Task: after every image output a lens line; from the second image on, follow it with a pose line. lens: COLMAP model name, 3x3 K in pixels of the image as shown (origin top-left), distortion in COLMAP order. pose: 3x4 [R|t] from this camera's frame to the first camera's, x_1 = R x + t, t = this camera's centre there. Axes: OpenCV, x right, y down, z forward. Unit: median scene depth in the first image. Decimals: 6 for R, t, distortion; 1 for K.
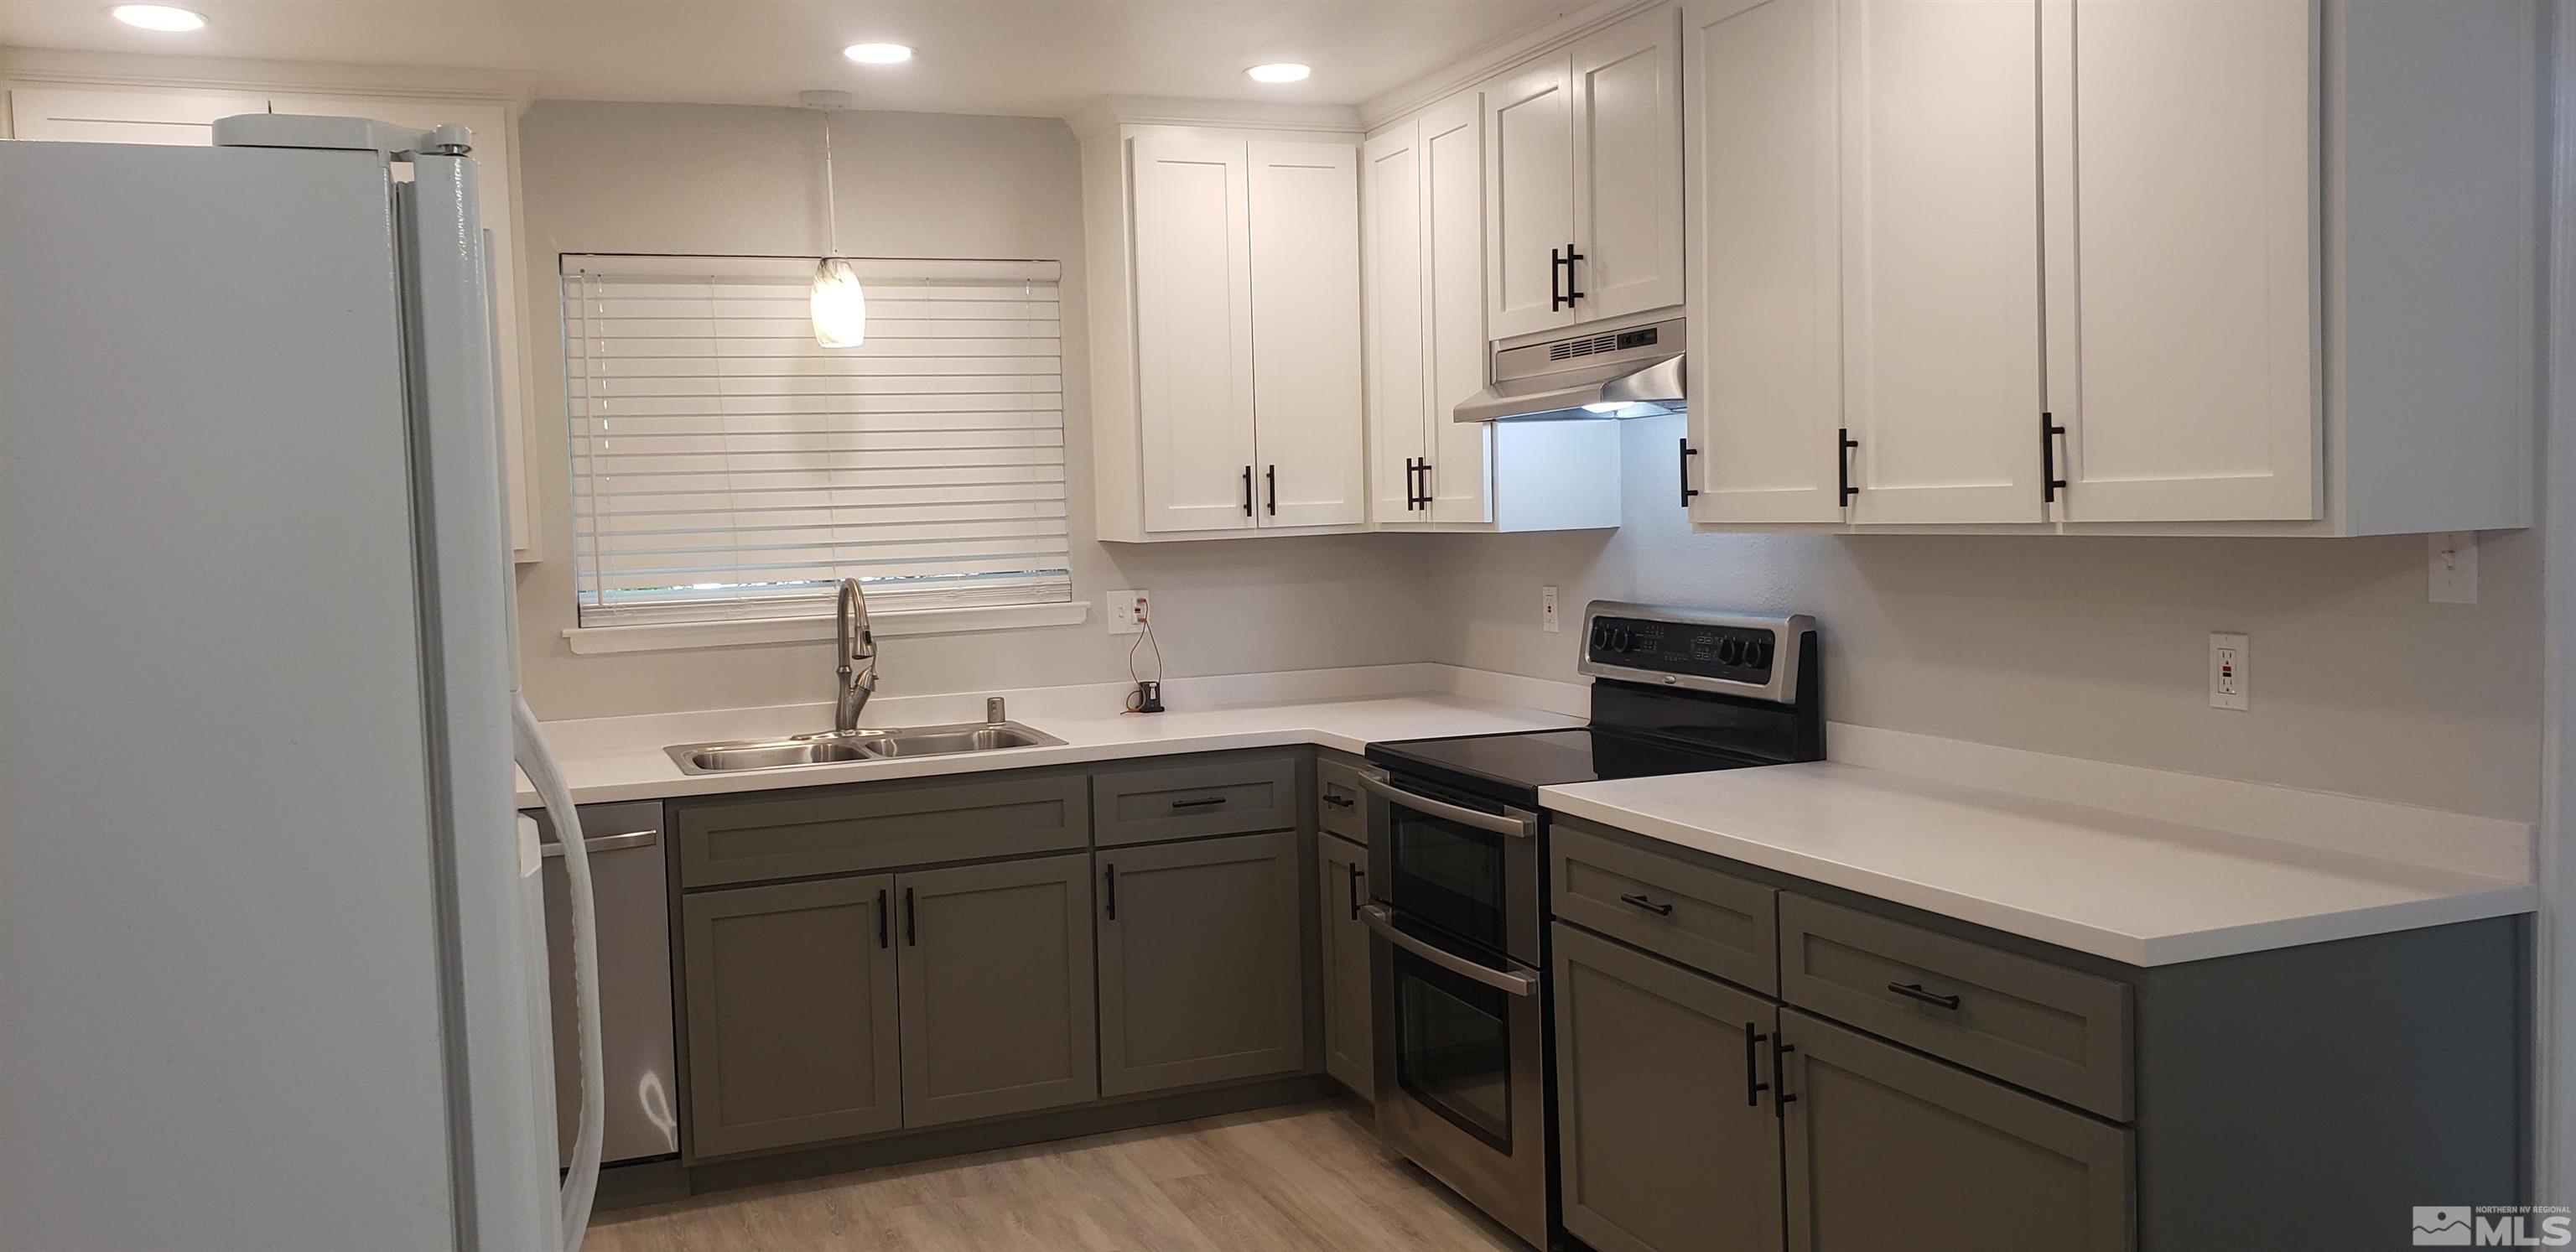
lens RADIAL K [[1993.1, 0, 1286.5], [0, 1993.1, 612.7], [0, 0, 1]] dist [0.073557, -0.016204]
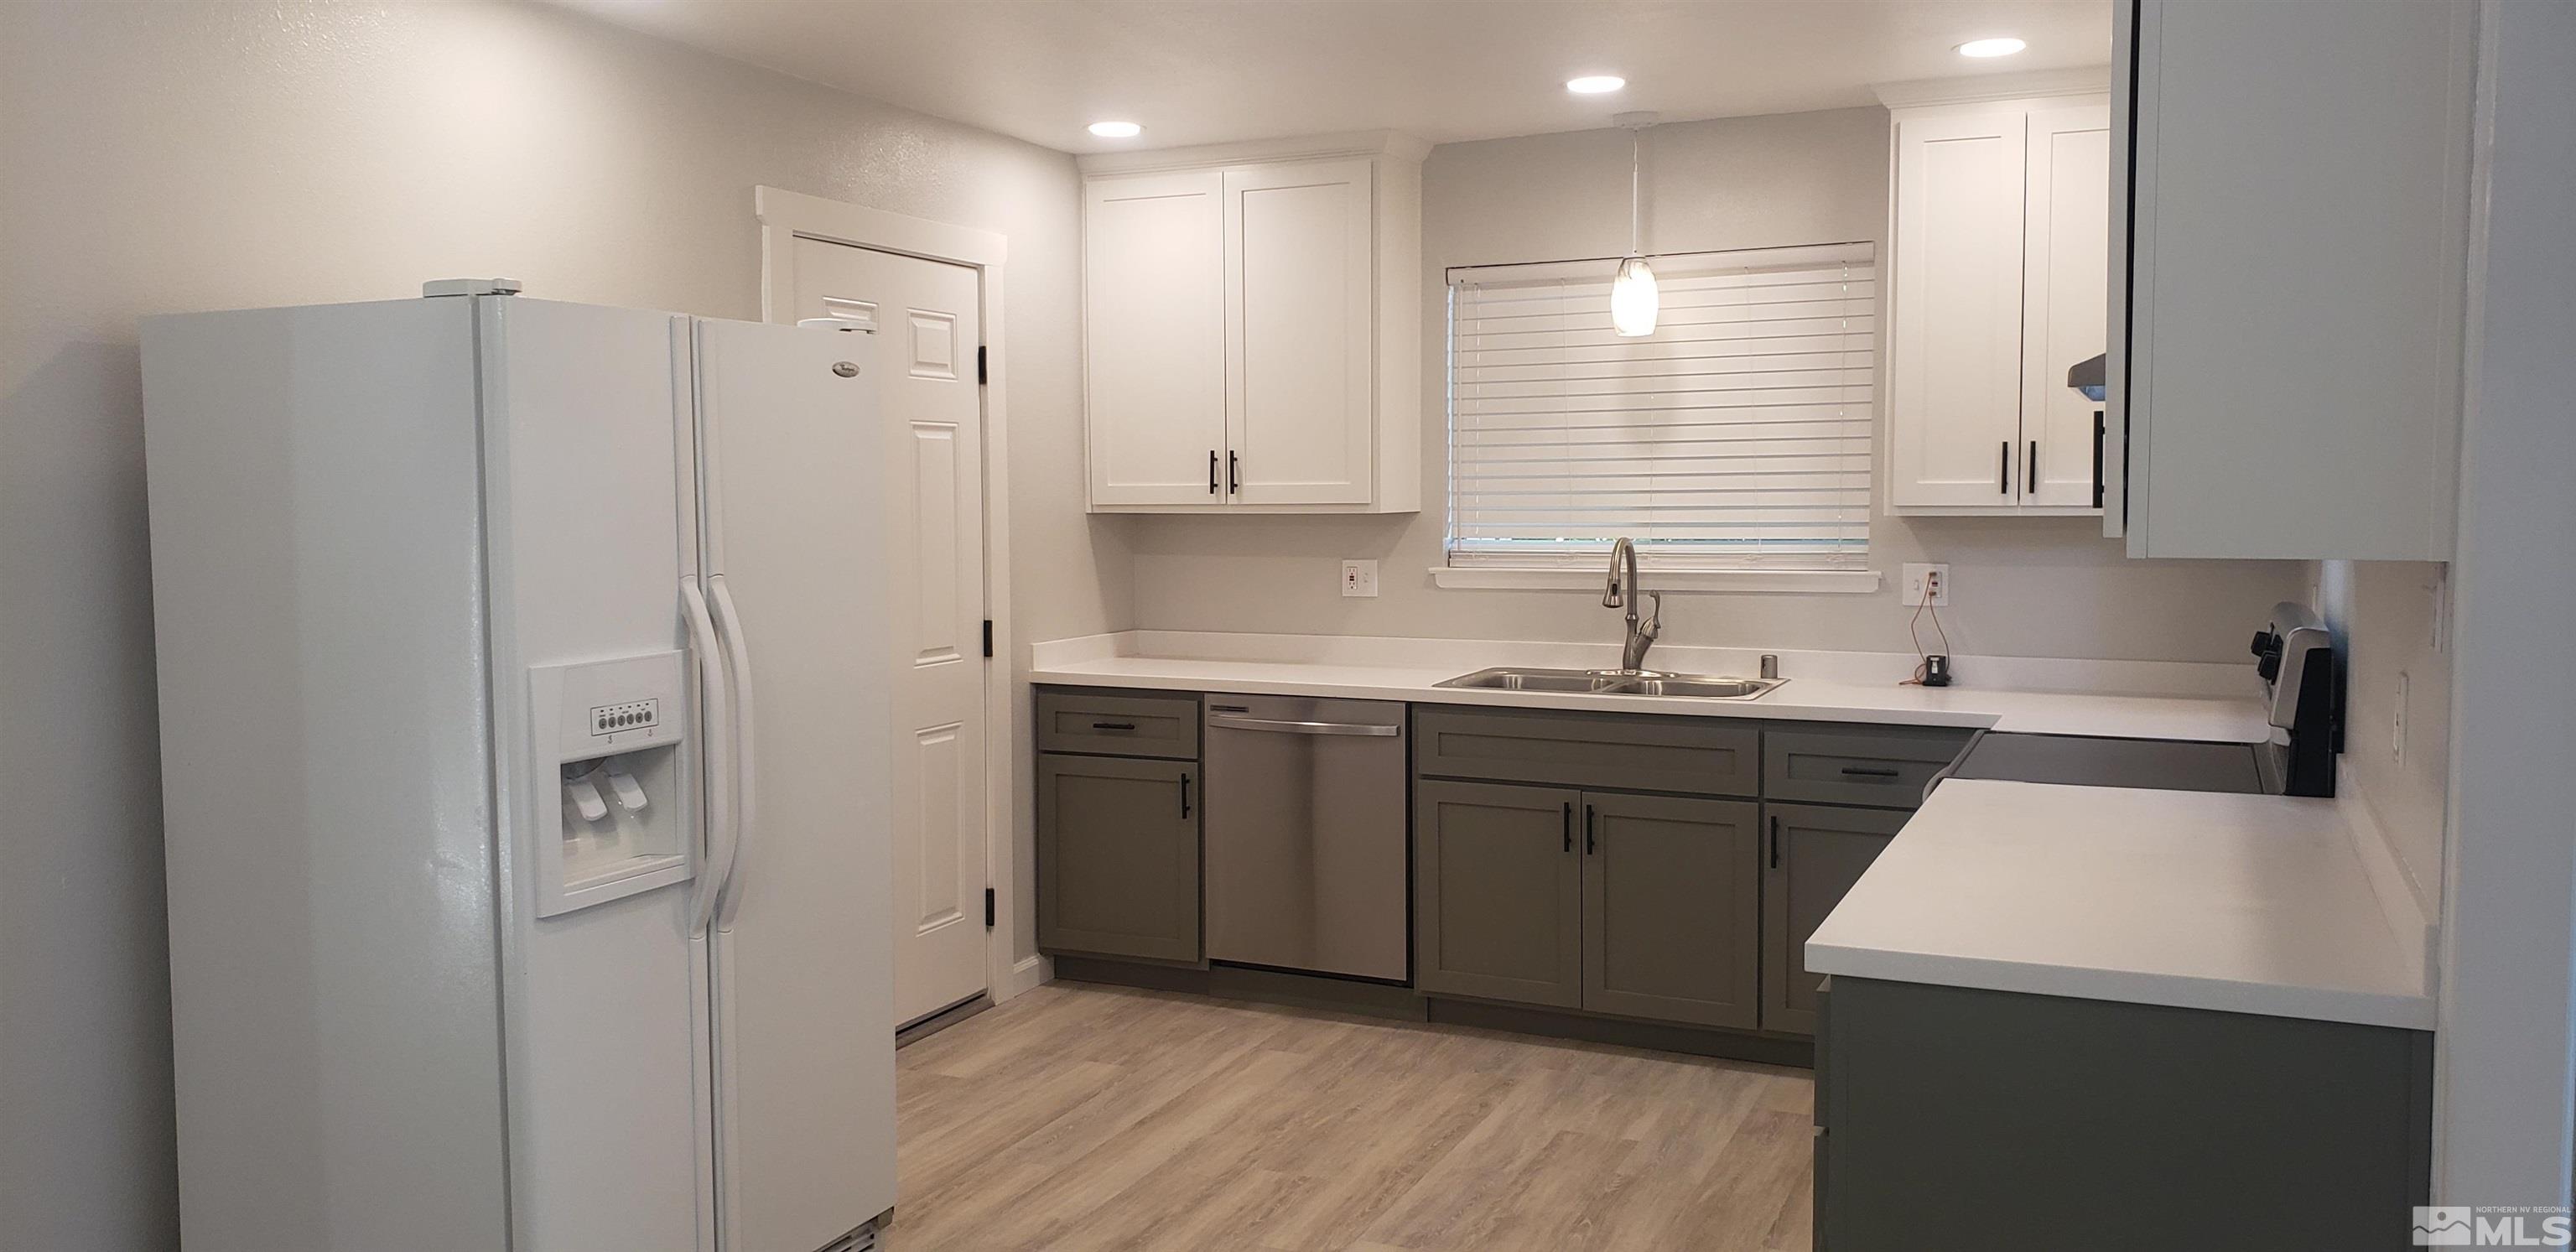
lens RADIAL K [[1993.1, 0, 1280.7], [0, 1993.1, 630.7], [0, 0, 1]] dist [0.073557, -0.016204]
pose [[0.697408, 0.081221, -0.712057, 0.462439], [-0.058237, 0.996694, 0.056649, -0.017325], [0.714304, 0.001961, 0.699833, 0.055054]]
